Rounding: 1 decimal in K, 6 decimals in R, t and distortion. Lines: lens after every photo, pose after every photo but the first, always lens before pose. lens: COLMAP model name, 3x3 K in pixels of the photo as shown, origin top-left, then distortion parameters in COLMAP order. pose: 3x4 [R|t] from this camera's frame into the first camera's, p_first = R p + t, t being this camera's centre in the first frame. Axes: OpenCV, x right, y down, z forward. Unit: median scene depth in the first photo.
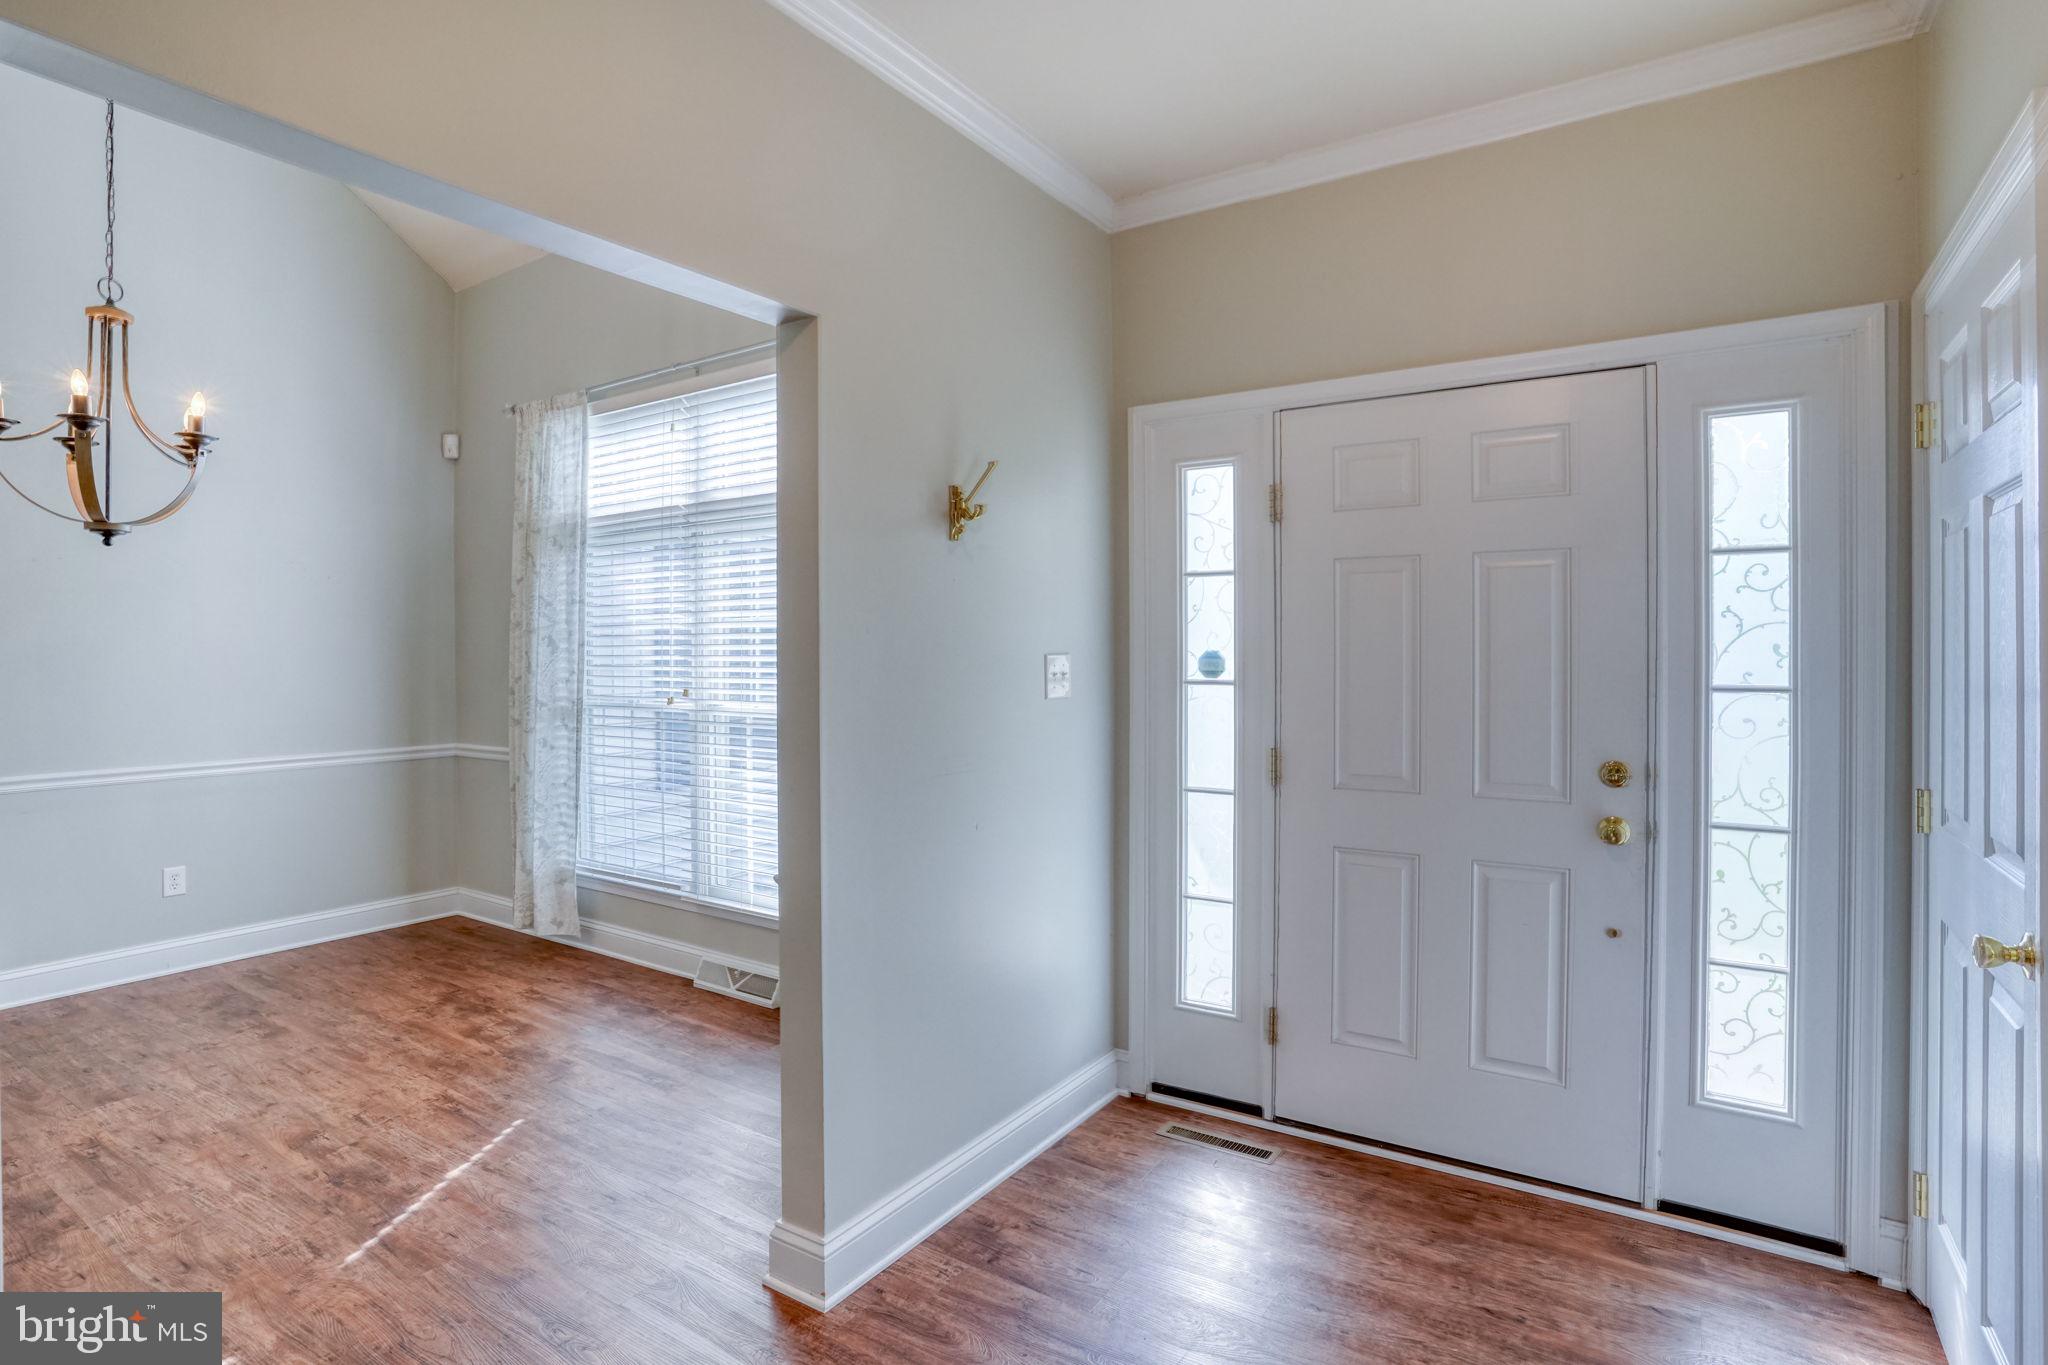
lens RADIAL K [[1031.4, 0, 1018.2], [0, 1031.4, 654.3], [0, 0, 1]] dist [-0.066205, 0.032604]
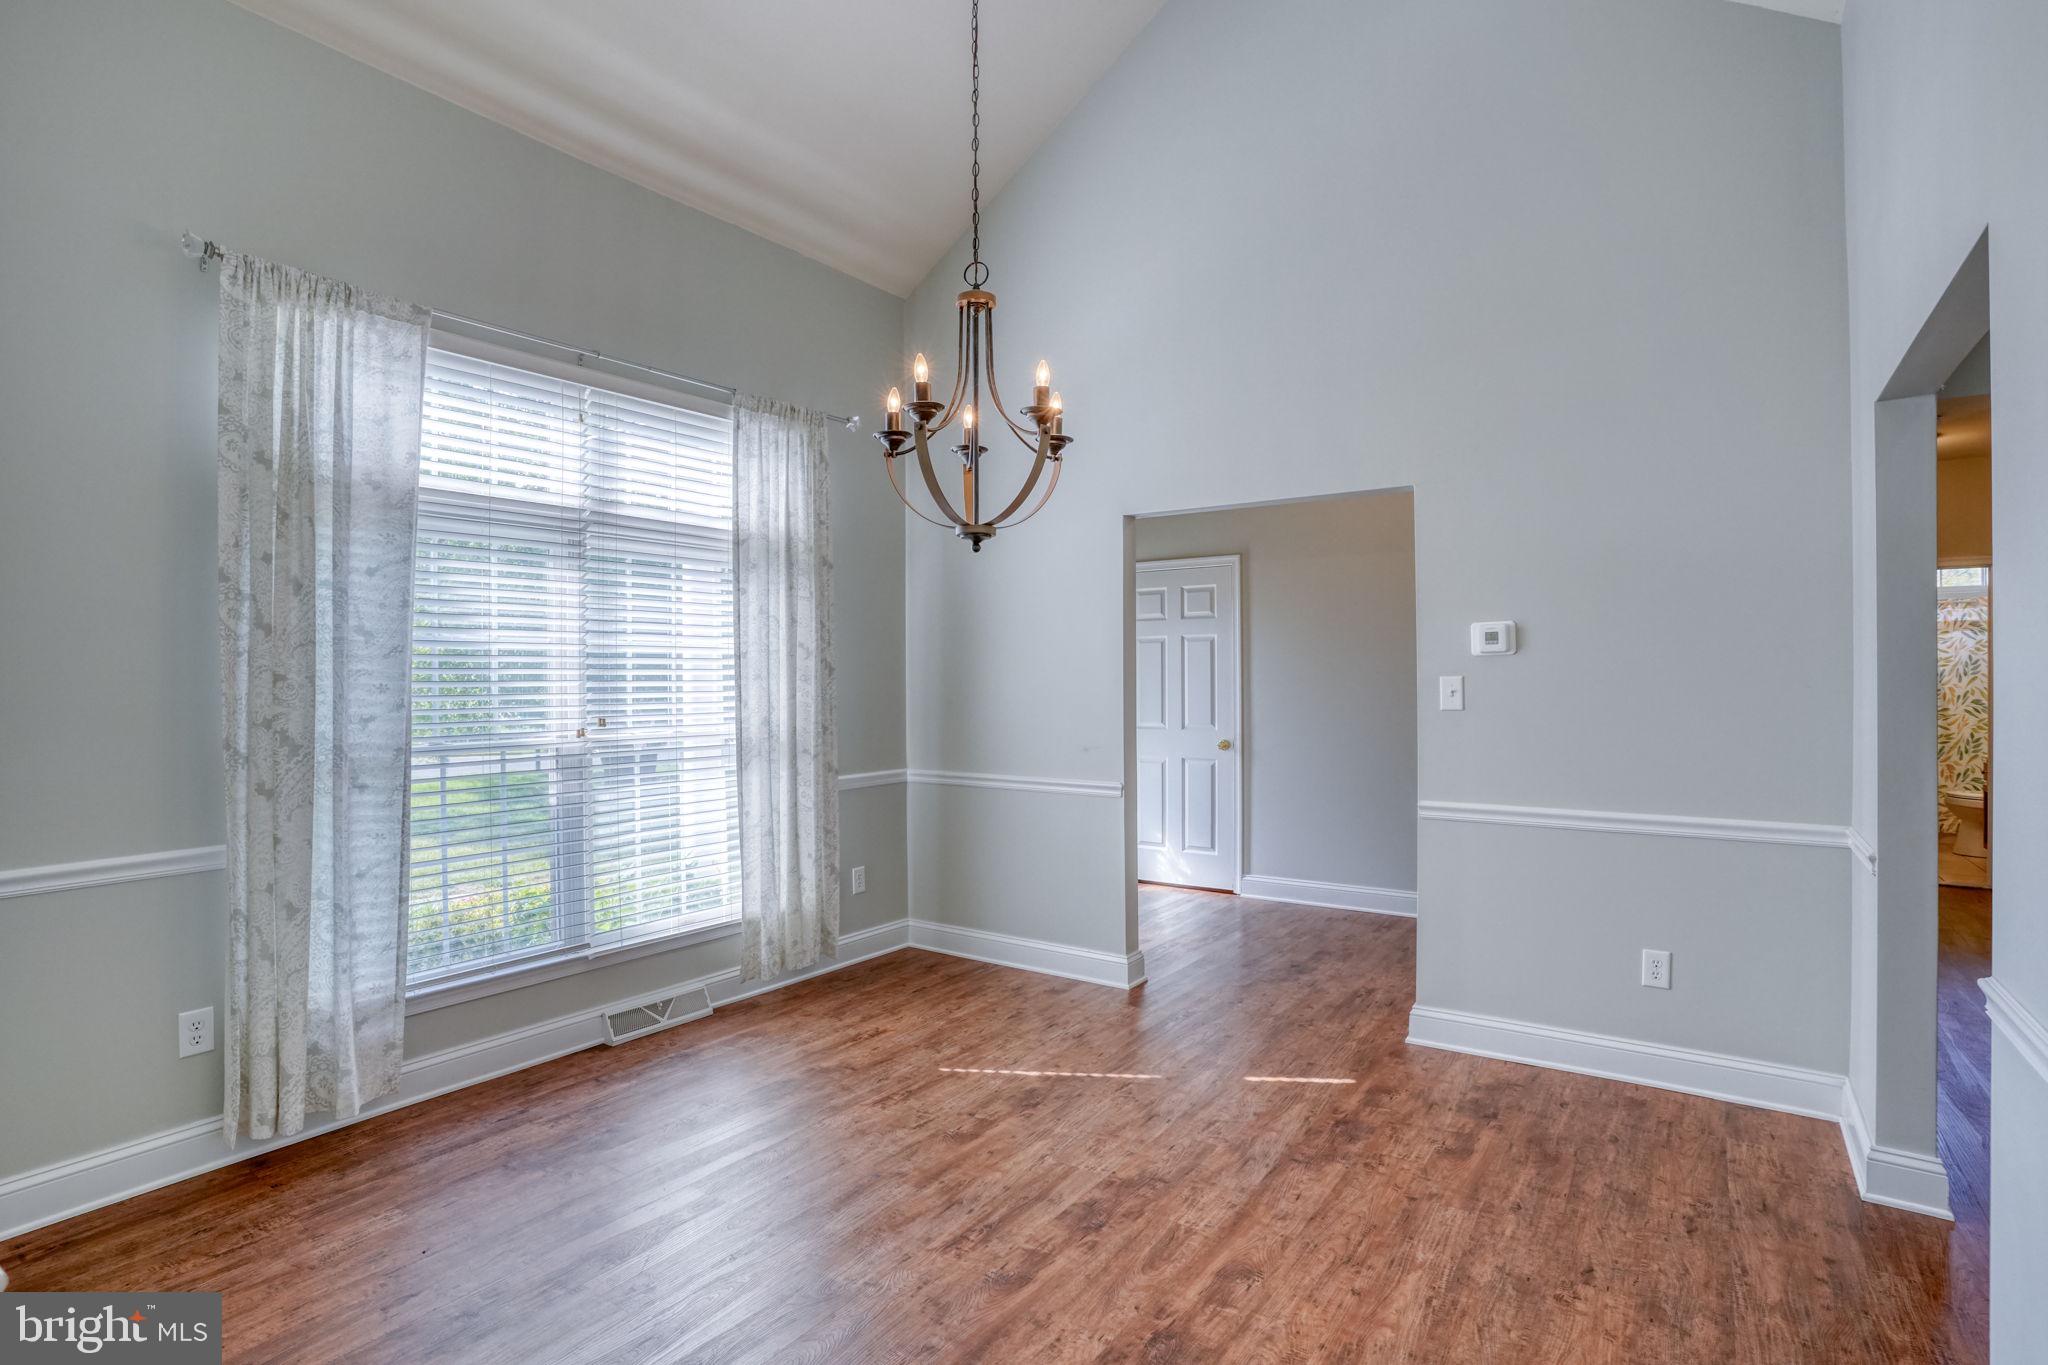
lens RADIAL K [[1017.9, 0, 1014.2], [0, 1017.9, 679.5], [0, 0, 1]] dist [-0.074721, 0.034333]
pose [[0.019511, 0.002136, 0.999807, -1.177689], [0.008209, 0.999964, -0.002297, 0.005009], [-0.999776, 0.008252, 0.019493, 0.611919]]
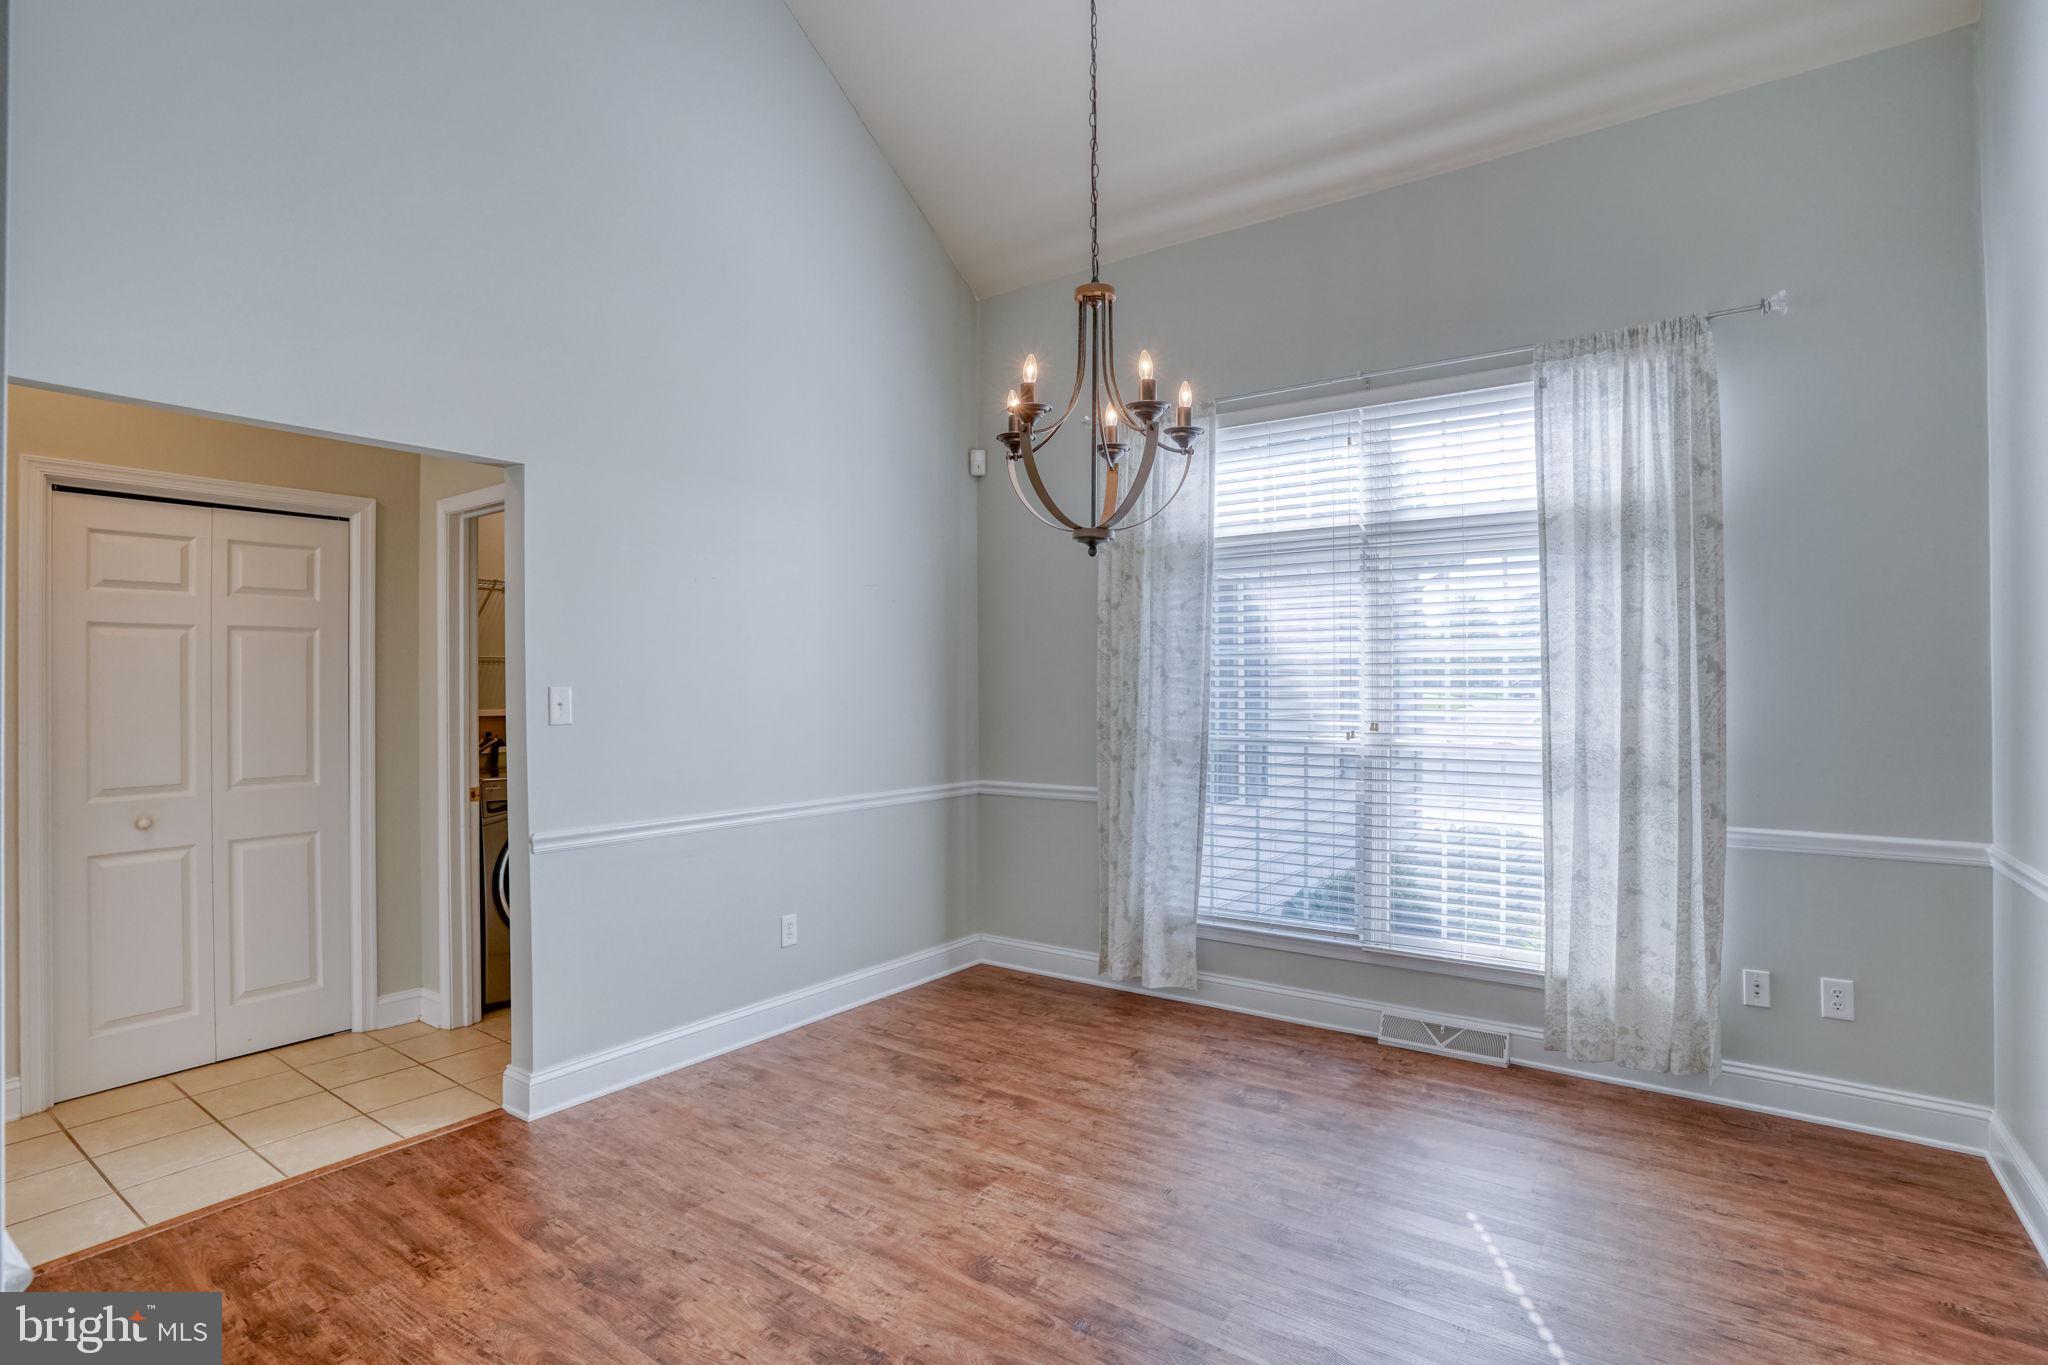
lens RADIAL K [[1017.9, 0, 1014.2], [0, 1017.9, 679.5], [0, 0, 1]] dist [-0.074721, 0.034333]
pose [[0.999471, 0.003565, -0.032312, -0.612763], [-0.003805, 0.999966, -0.007360, 0.002603], [0.032284, 0.007479, 0.999451, 0.077157]]
